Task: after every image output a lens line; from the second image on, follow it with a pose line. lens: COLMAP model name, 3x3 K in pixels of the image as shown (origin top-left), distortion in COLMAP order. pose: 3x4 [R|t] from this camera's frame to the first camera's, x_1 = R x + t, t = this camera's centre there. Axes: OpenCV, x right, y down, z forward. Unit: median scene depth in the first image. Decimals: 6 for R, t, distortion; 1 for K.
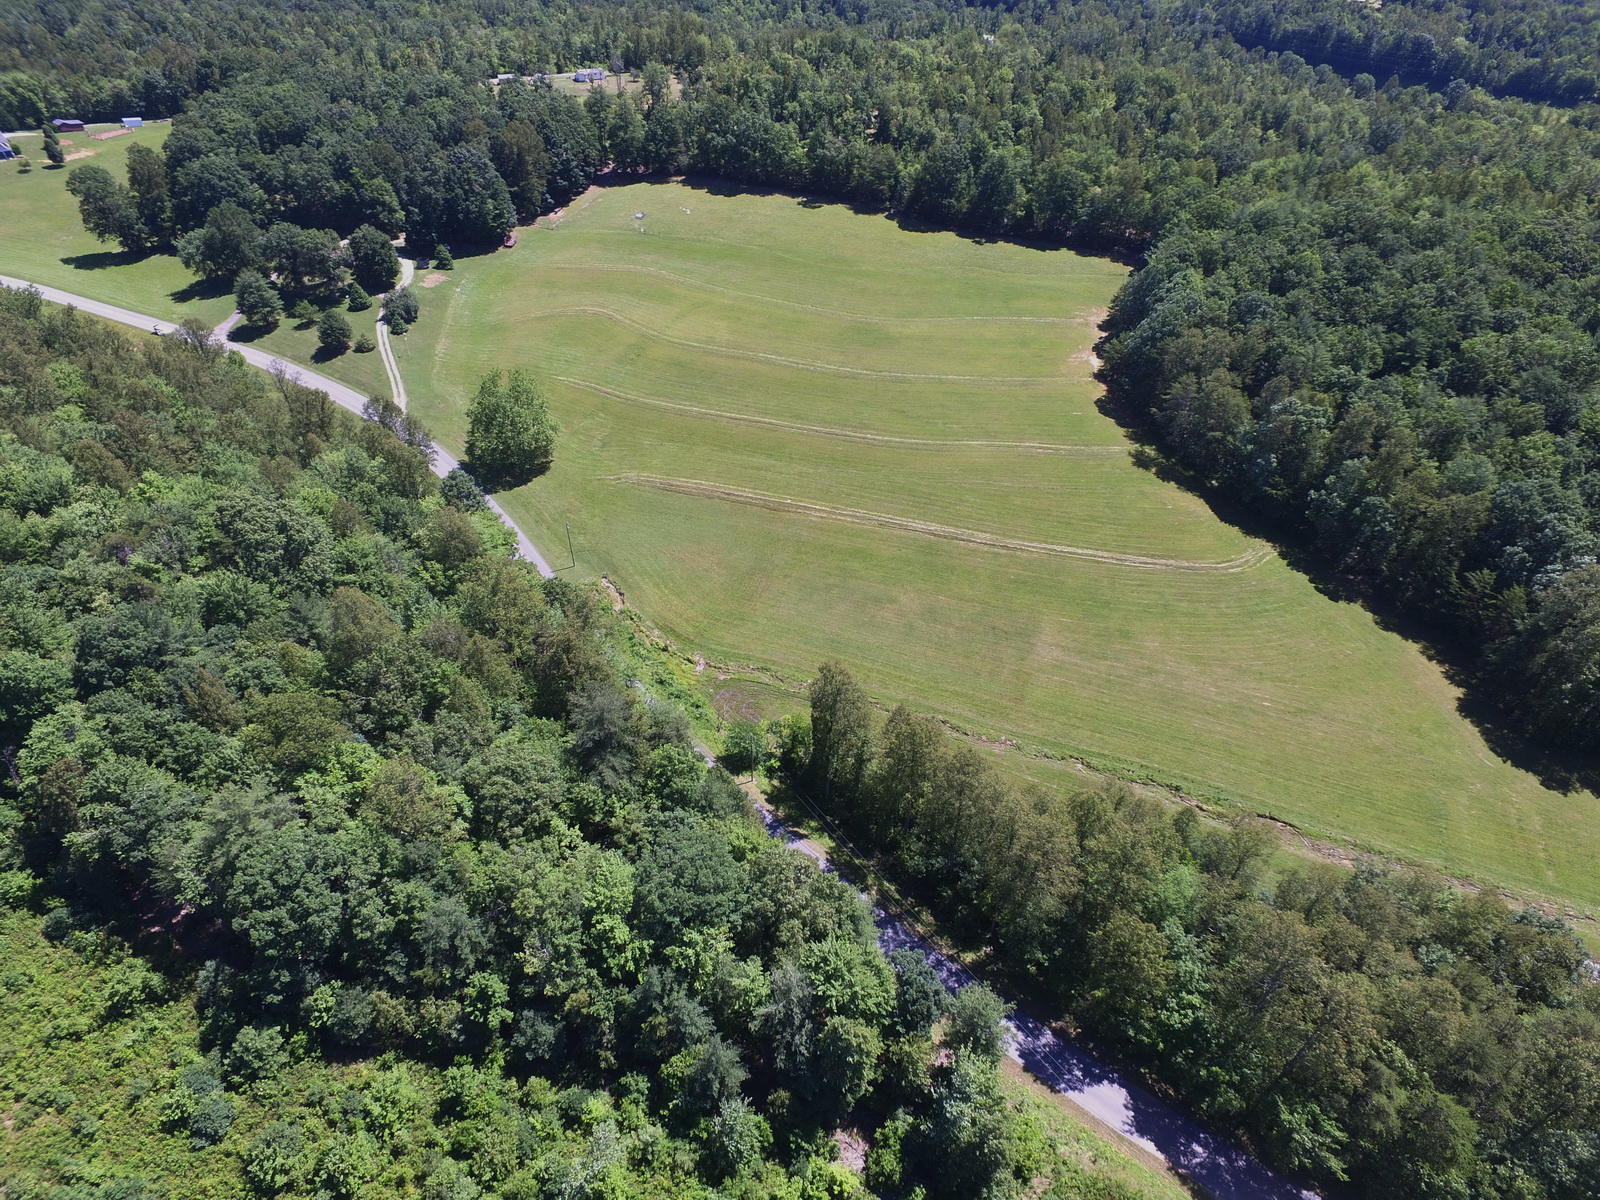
lens RADIAL K [[929.9, 0, 803.2], [0, 929.9, 591.3], [0, 0, 1]] dist [-0.013873, 0.012791]
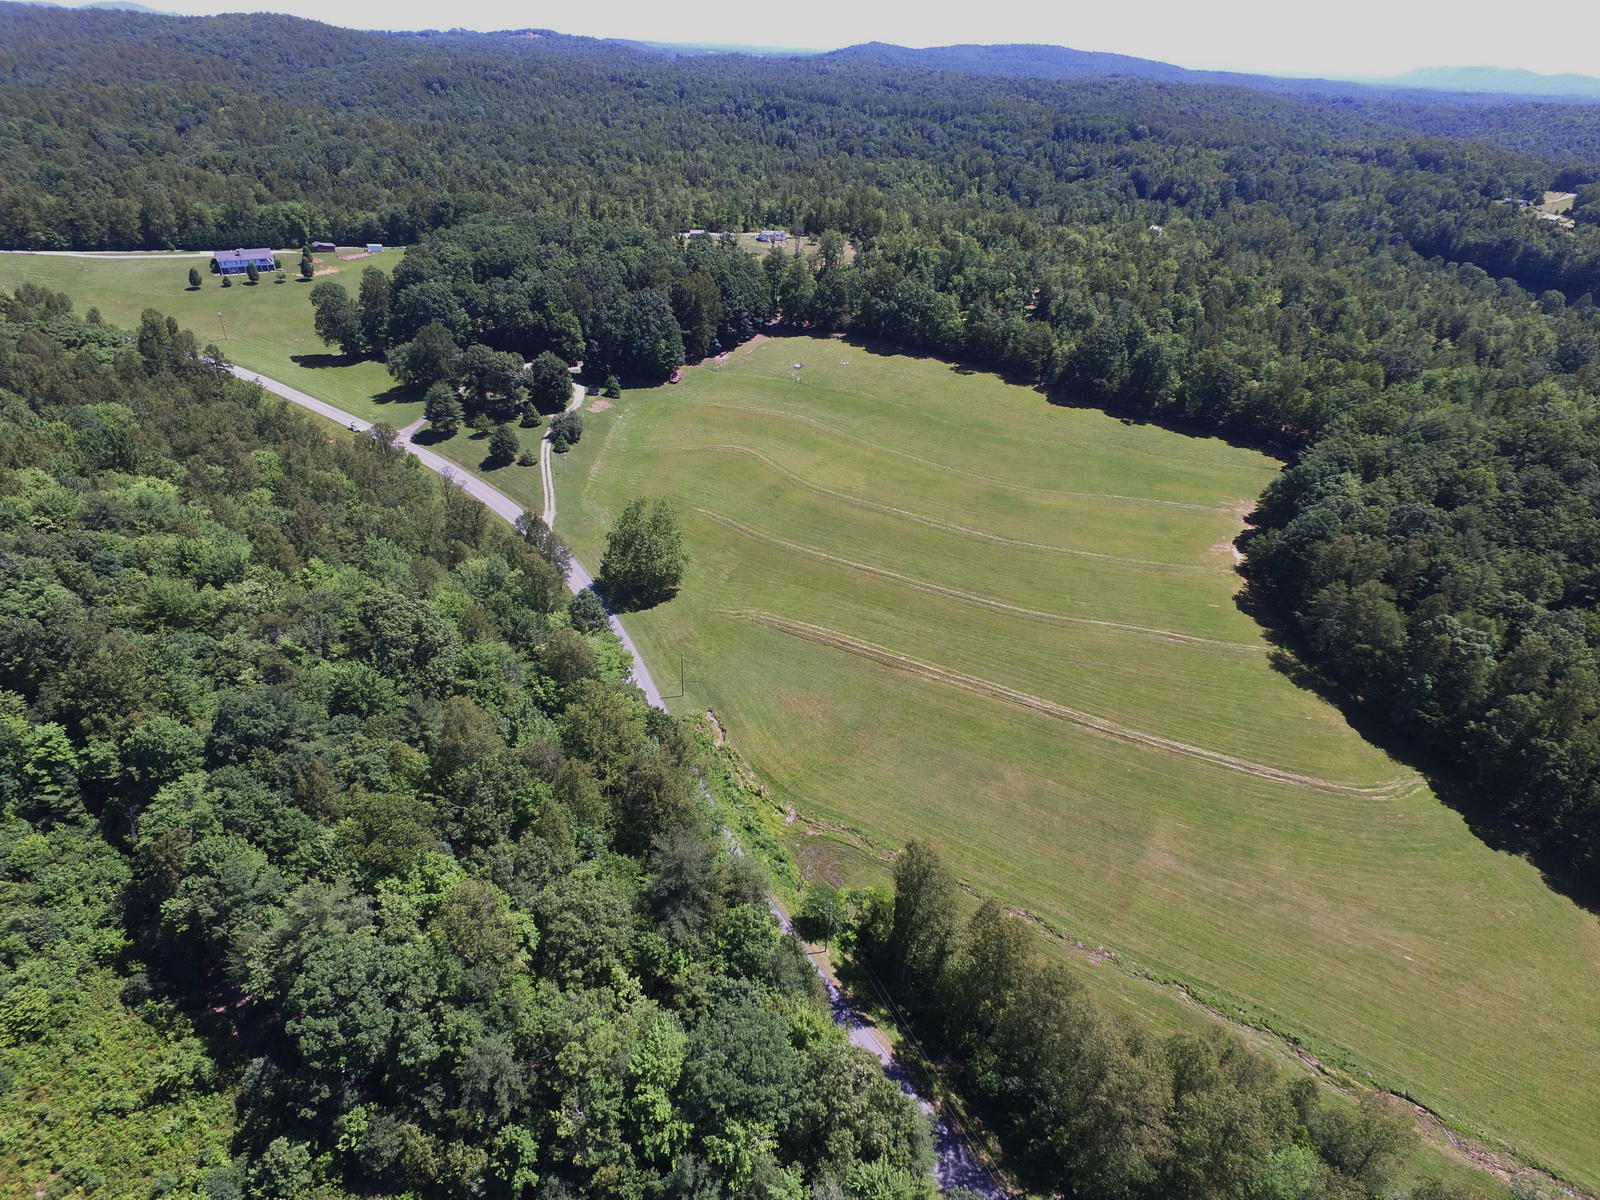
lens RADIAL K [[929.9, 0, 803.2], [0, 929.9, 591.3], [0, 0, 1]] dist [-0.013873, 0.012791]
pose [[0.983390, 0.122749, -0.133702, 0.002802], [-0.140799, 0.980767, -0.135170, -0.017763], [0.114539, 0.151750, 0.981760, 0.005322]]
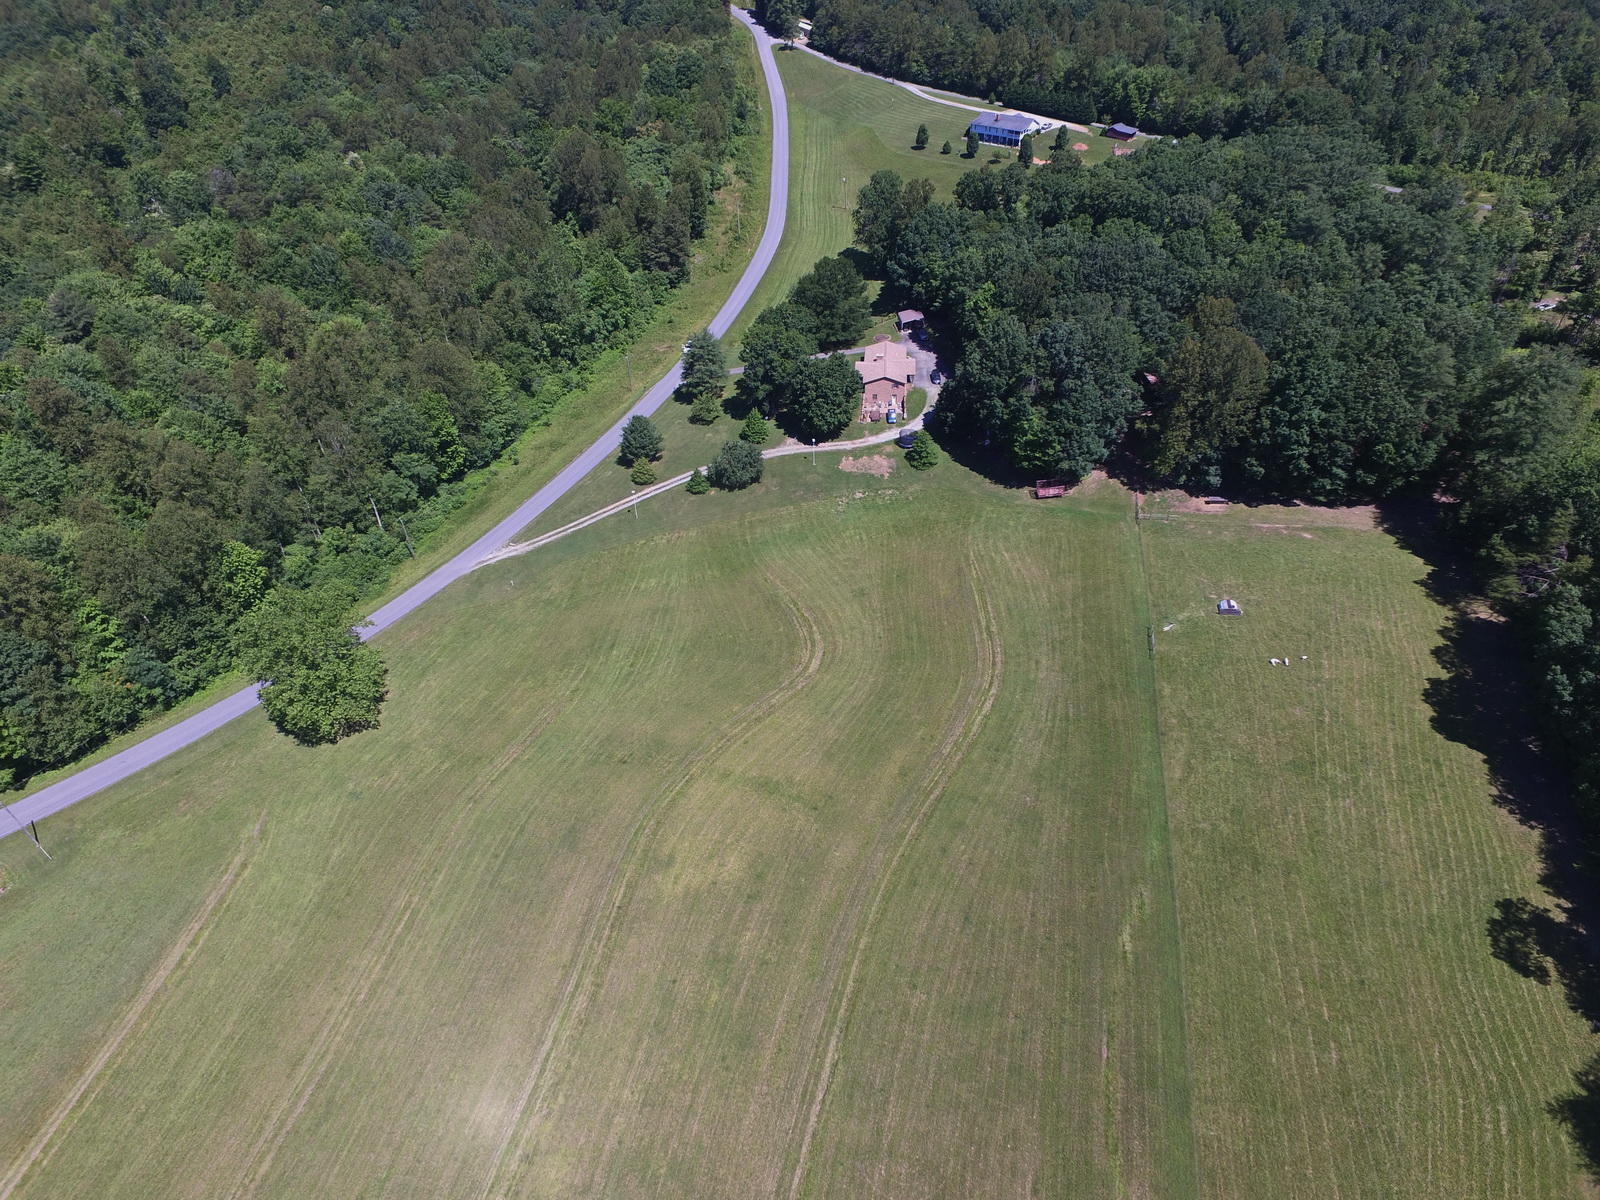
lens RADIAL K [[931.9, 0, 804.2], [0, 931.9, 591.9], [0, 0, 1]] dist [-0.012556, 0.014028]
pose [[0.117616, 0.623124, -0.773228, 0.218262], [-0.607556, 0.661059, 0.440314, -0.728772], [0.785520, 0.417991, 0.456334, 0.948065]]
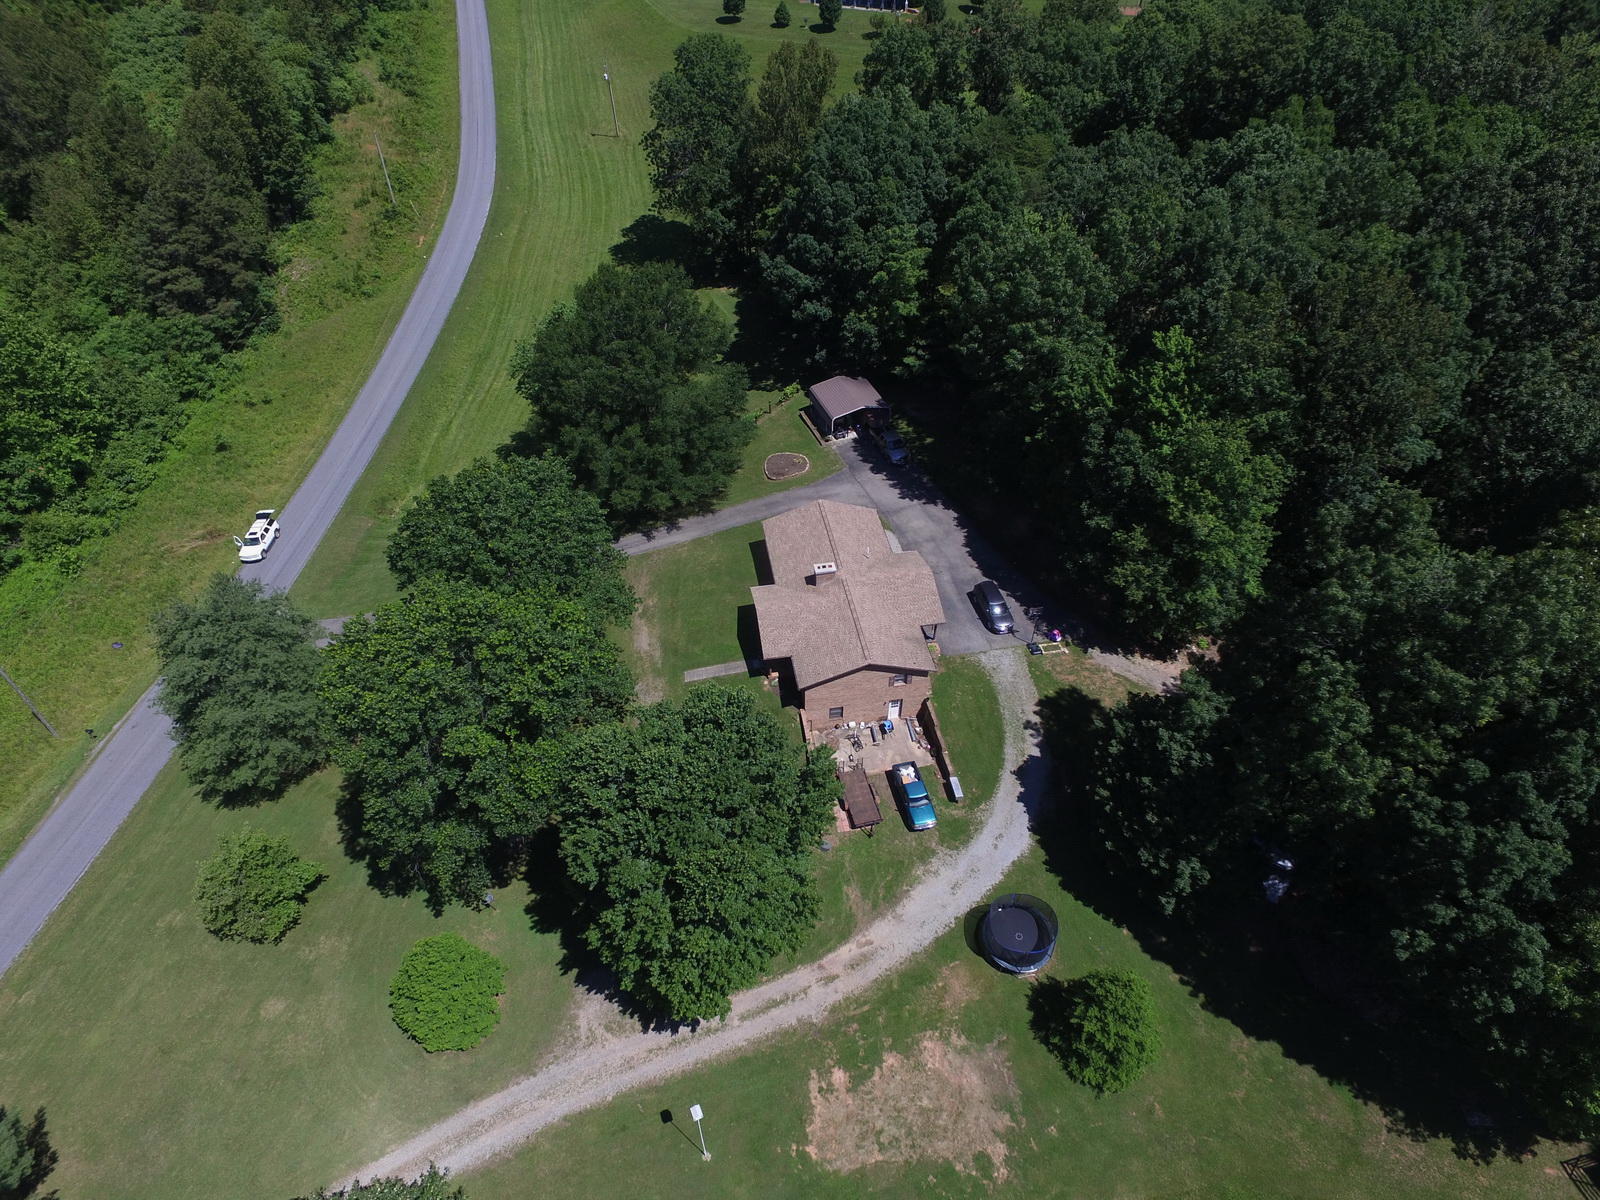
lens RADIAL K [[931.9, 0, 804.2], [0, 931.9, 591.9], [0, 0, 1]] dist [-0.012556, 0.014028]
pose [[0.359305, 0.626888, -0.691311, -0.470115], [-0.584995, 0.728467, 0.356534, -0.612545], [0.727105, 0.276309, 0.628468, 1.152942]]
